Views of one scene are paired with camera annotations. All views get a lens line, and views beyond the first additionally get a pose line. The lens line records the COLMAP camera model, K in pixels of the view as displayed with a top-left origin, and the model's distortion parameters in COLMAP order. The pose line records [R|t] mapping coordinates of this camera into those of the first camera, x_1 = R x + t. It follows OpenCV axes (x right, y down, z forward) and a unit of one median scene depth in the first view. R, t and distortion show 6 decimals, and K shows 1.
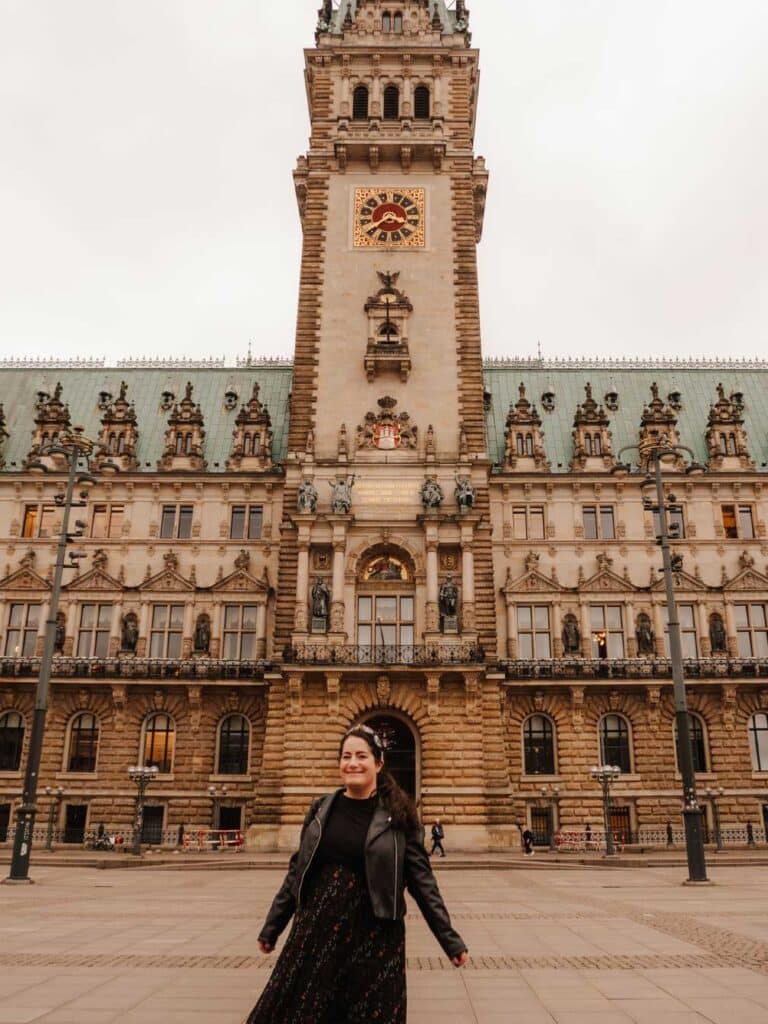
lens RADIAL K [[841.9, 0, 388.4], [0, 841.9, 507.1], [0, 0, 1]] dist [-0.016138, -0.006987]
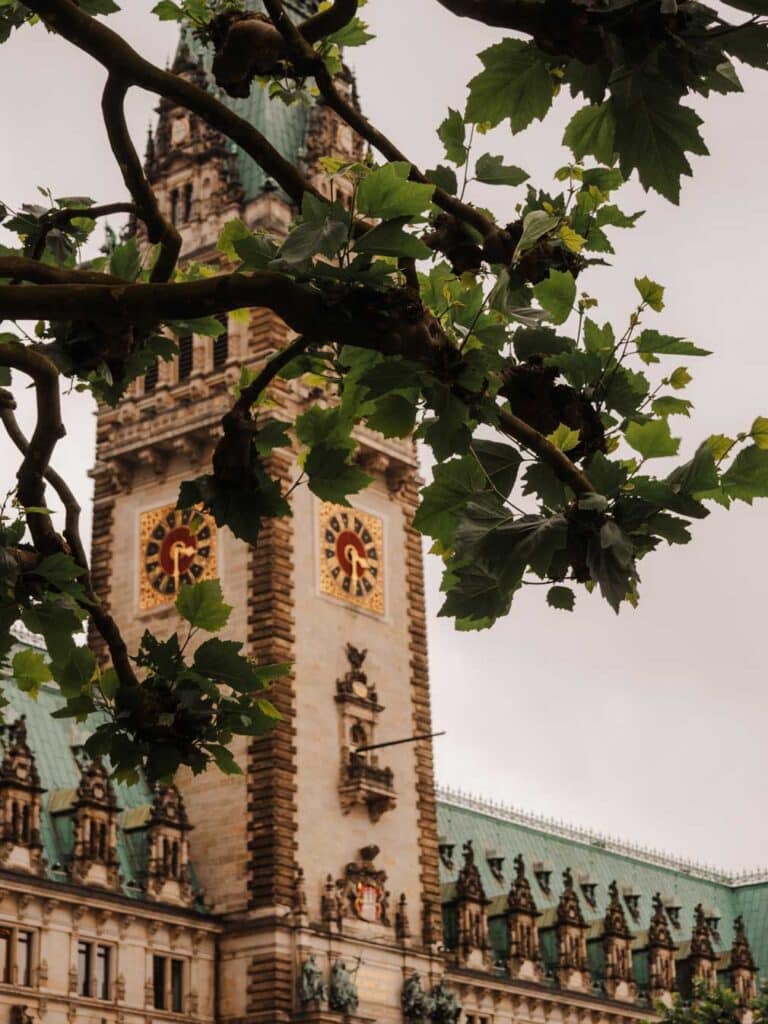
lens RADIAL K [[2608.8, 0, 387.4], [0, 2608.8, 515.5], [0, 0, 1]] dist [0.052681, 0.000000]
pose [[0.601289, 0.250643, 0.758703, -1.711718], [-0.234935, 0.963014, -0.131948, -0.106238], [-0.763713, -0.098907, 0.637934, -0.409118]]
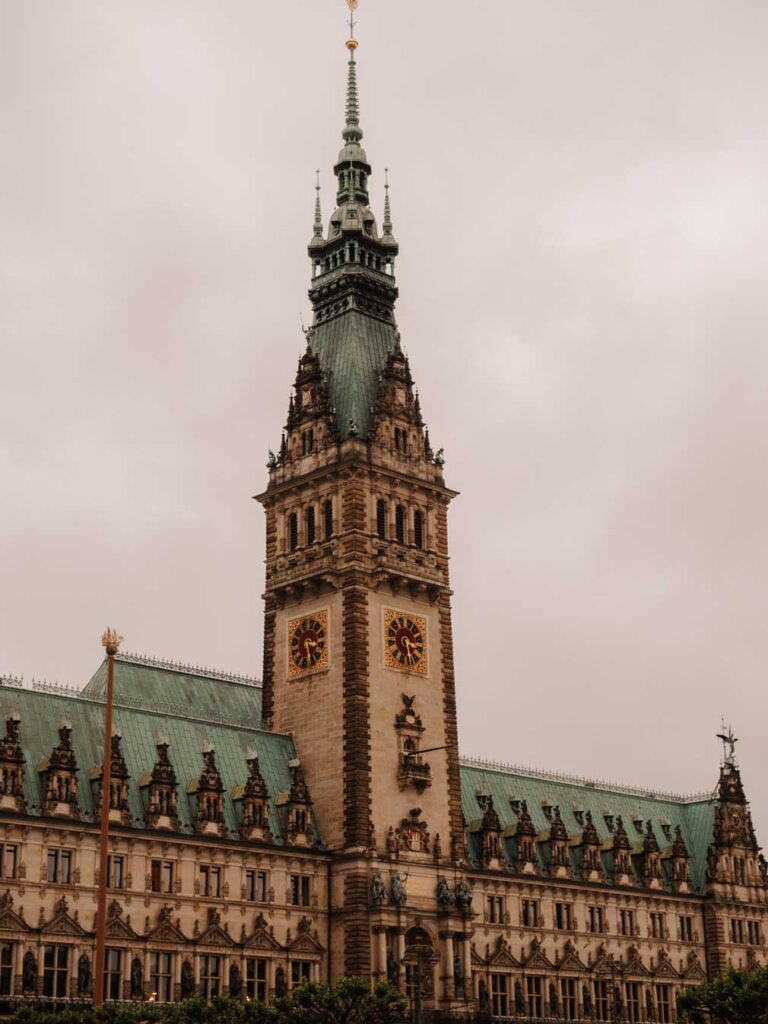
lens RADIAL K [[1920.4, 0, 378.1], [0, 1920.4, 509.7], [0, 0, 1]] dist [0.050828, 0.000000]
pose [[0.710063, 0.201623, 0.674655, -2.070361], [-0.207048, 0.975556, -0.073634, -0.337271], [-0.673010, -0.087402, 0.734451, -1.071392]]
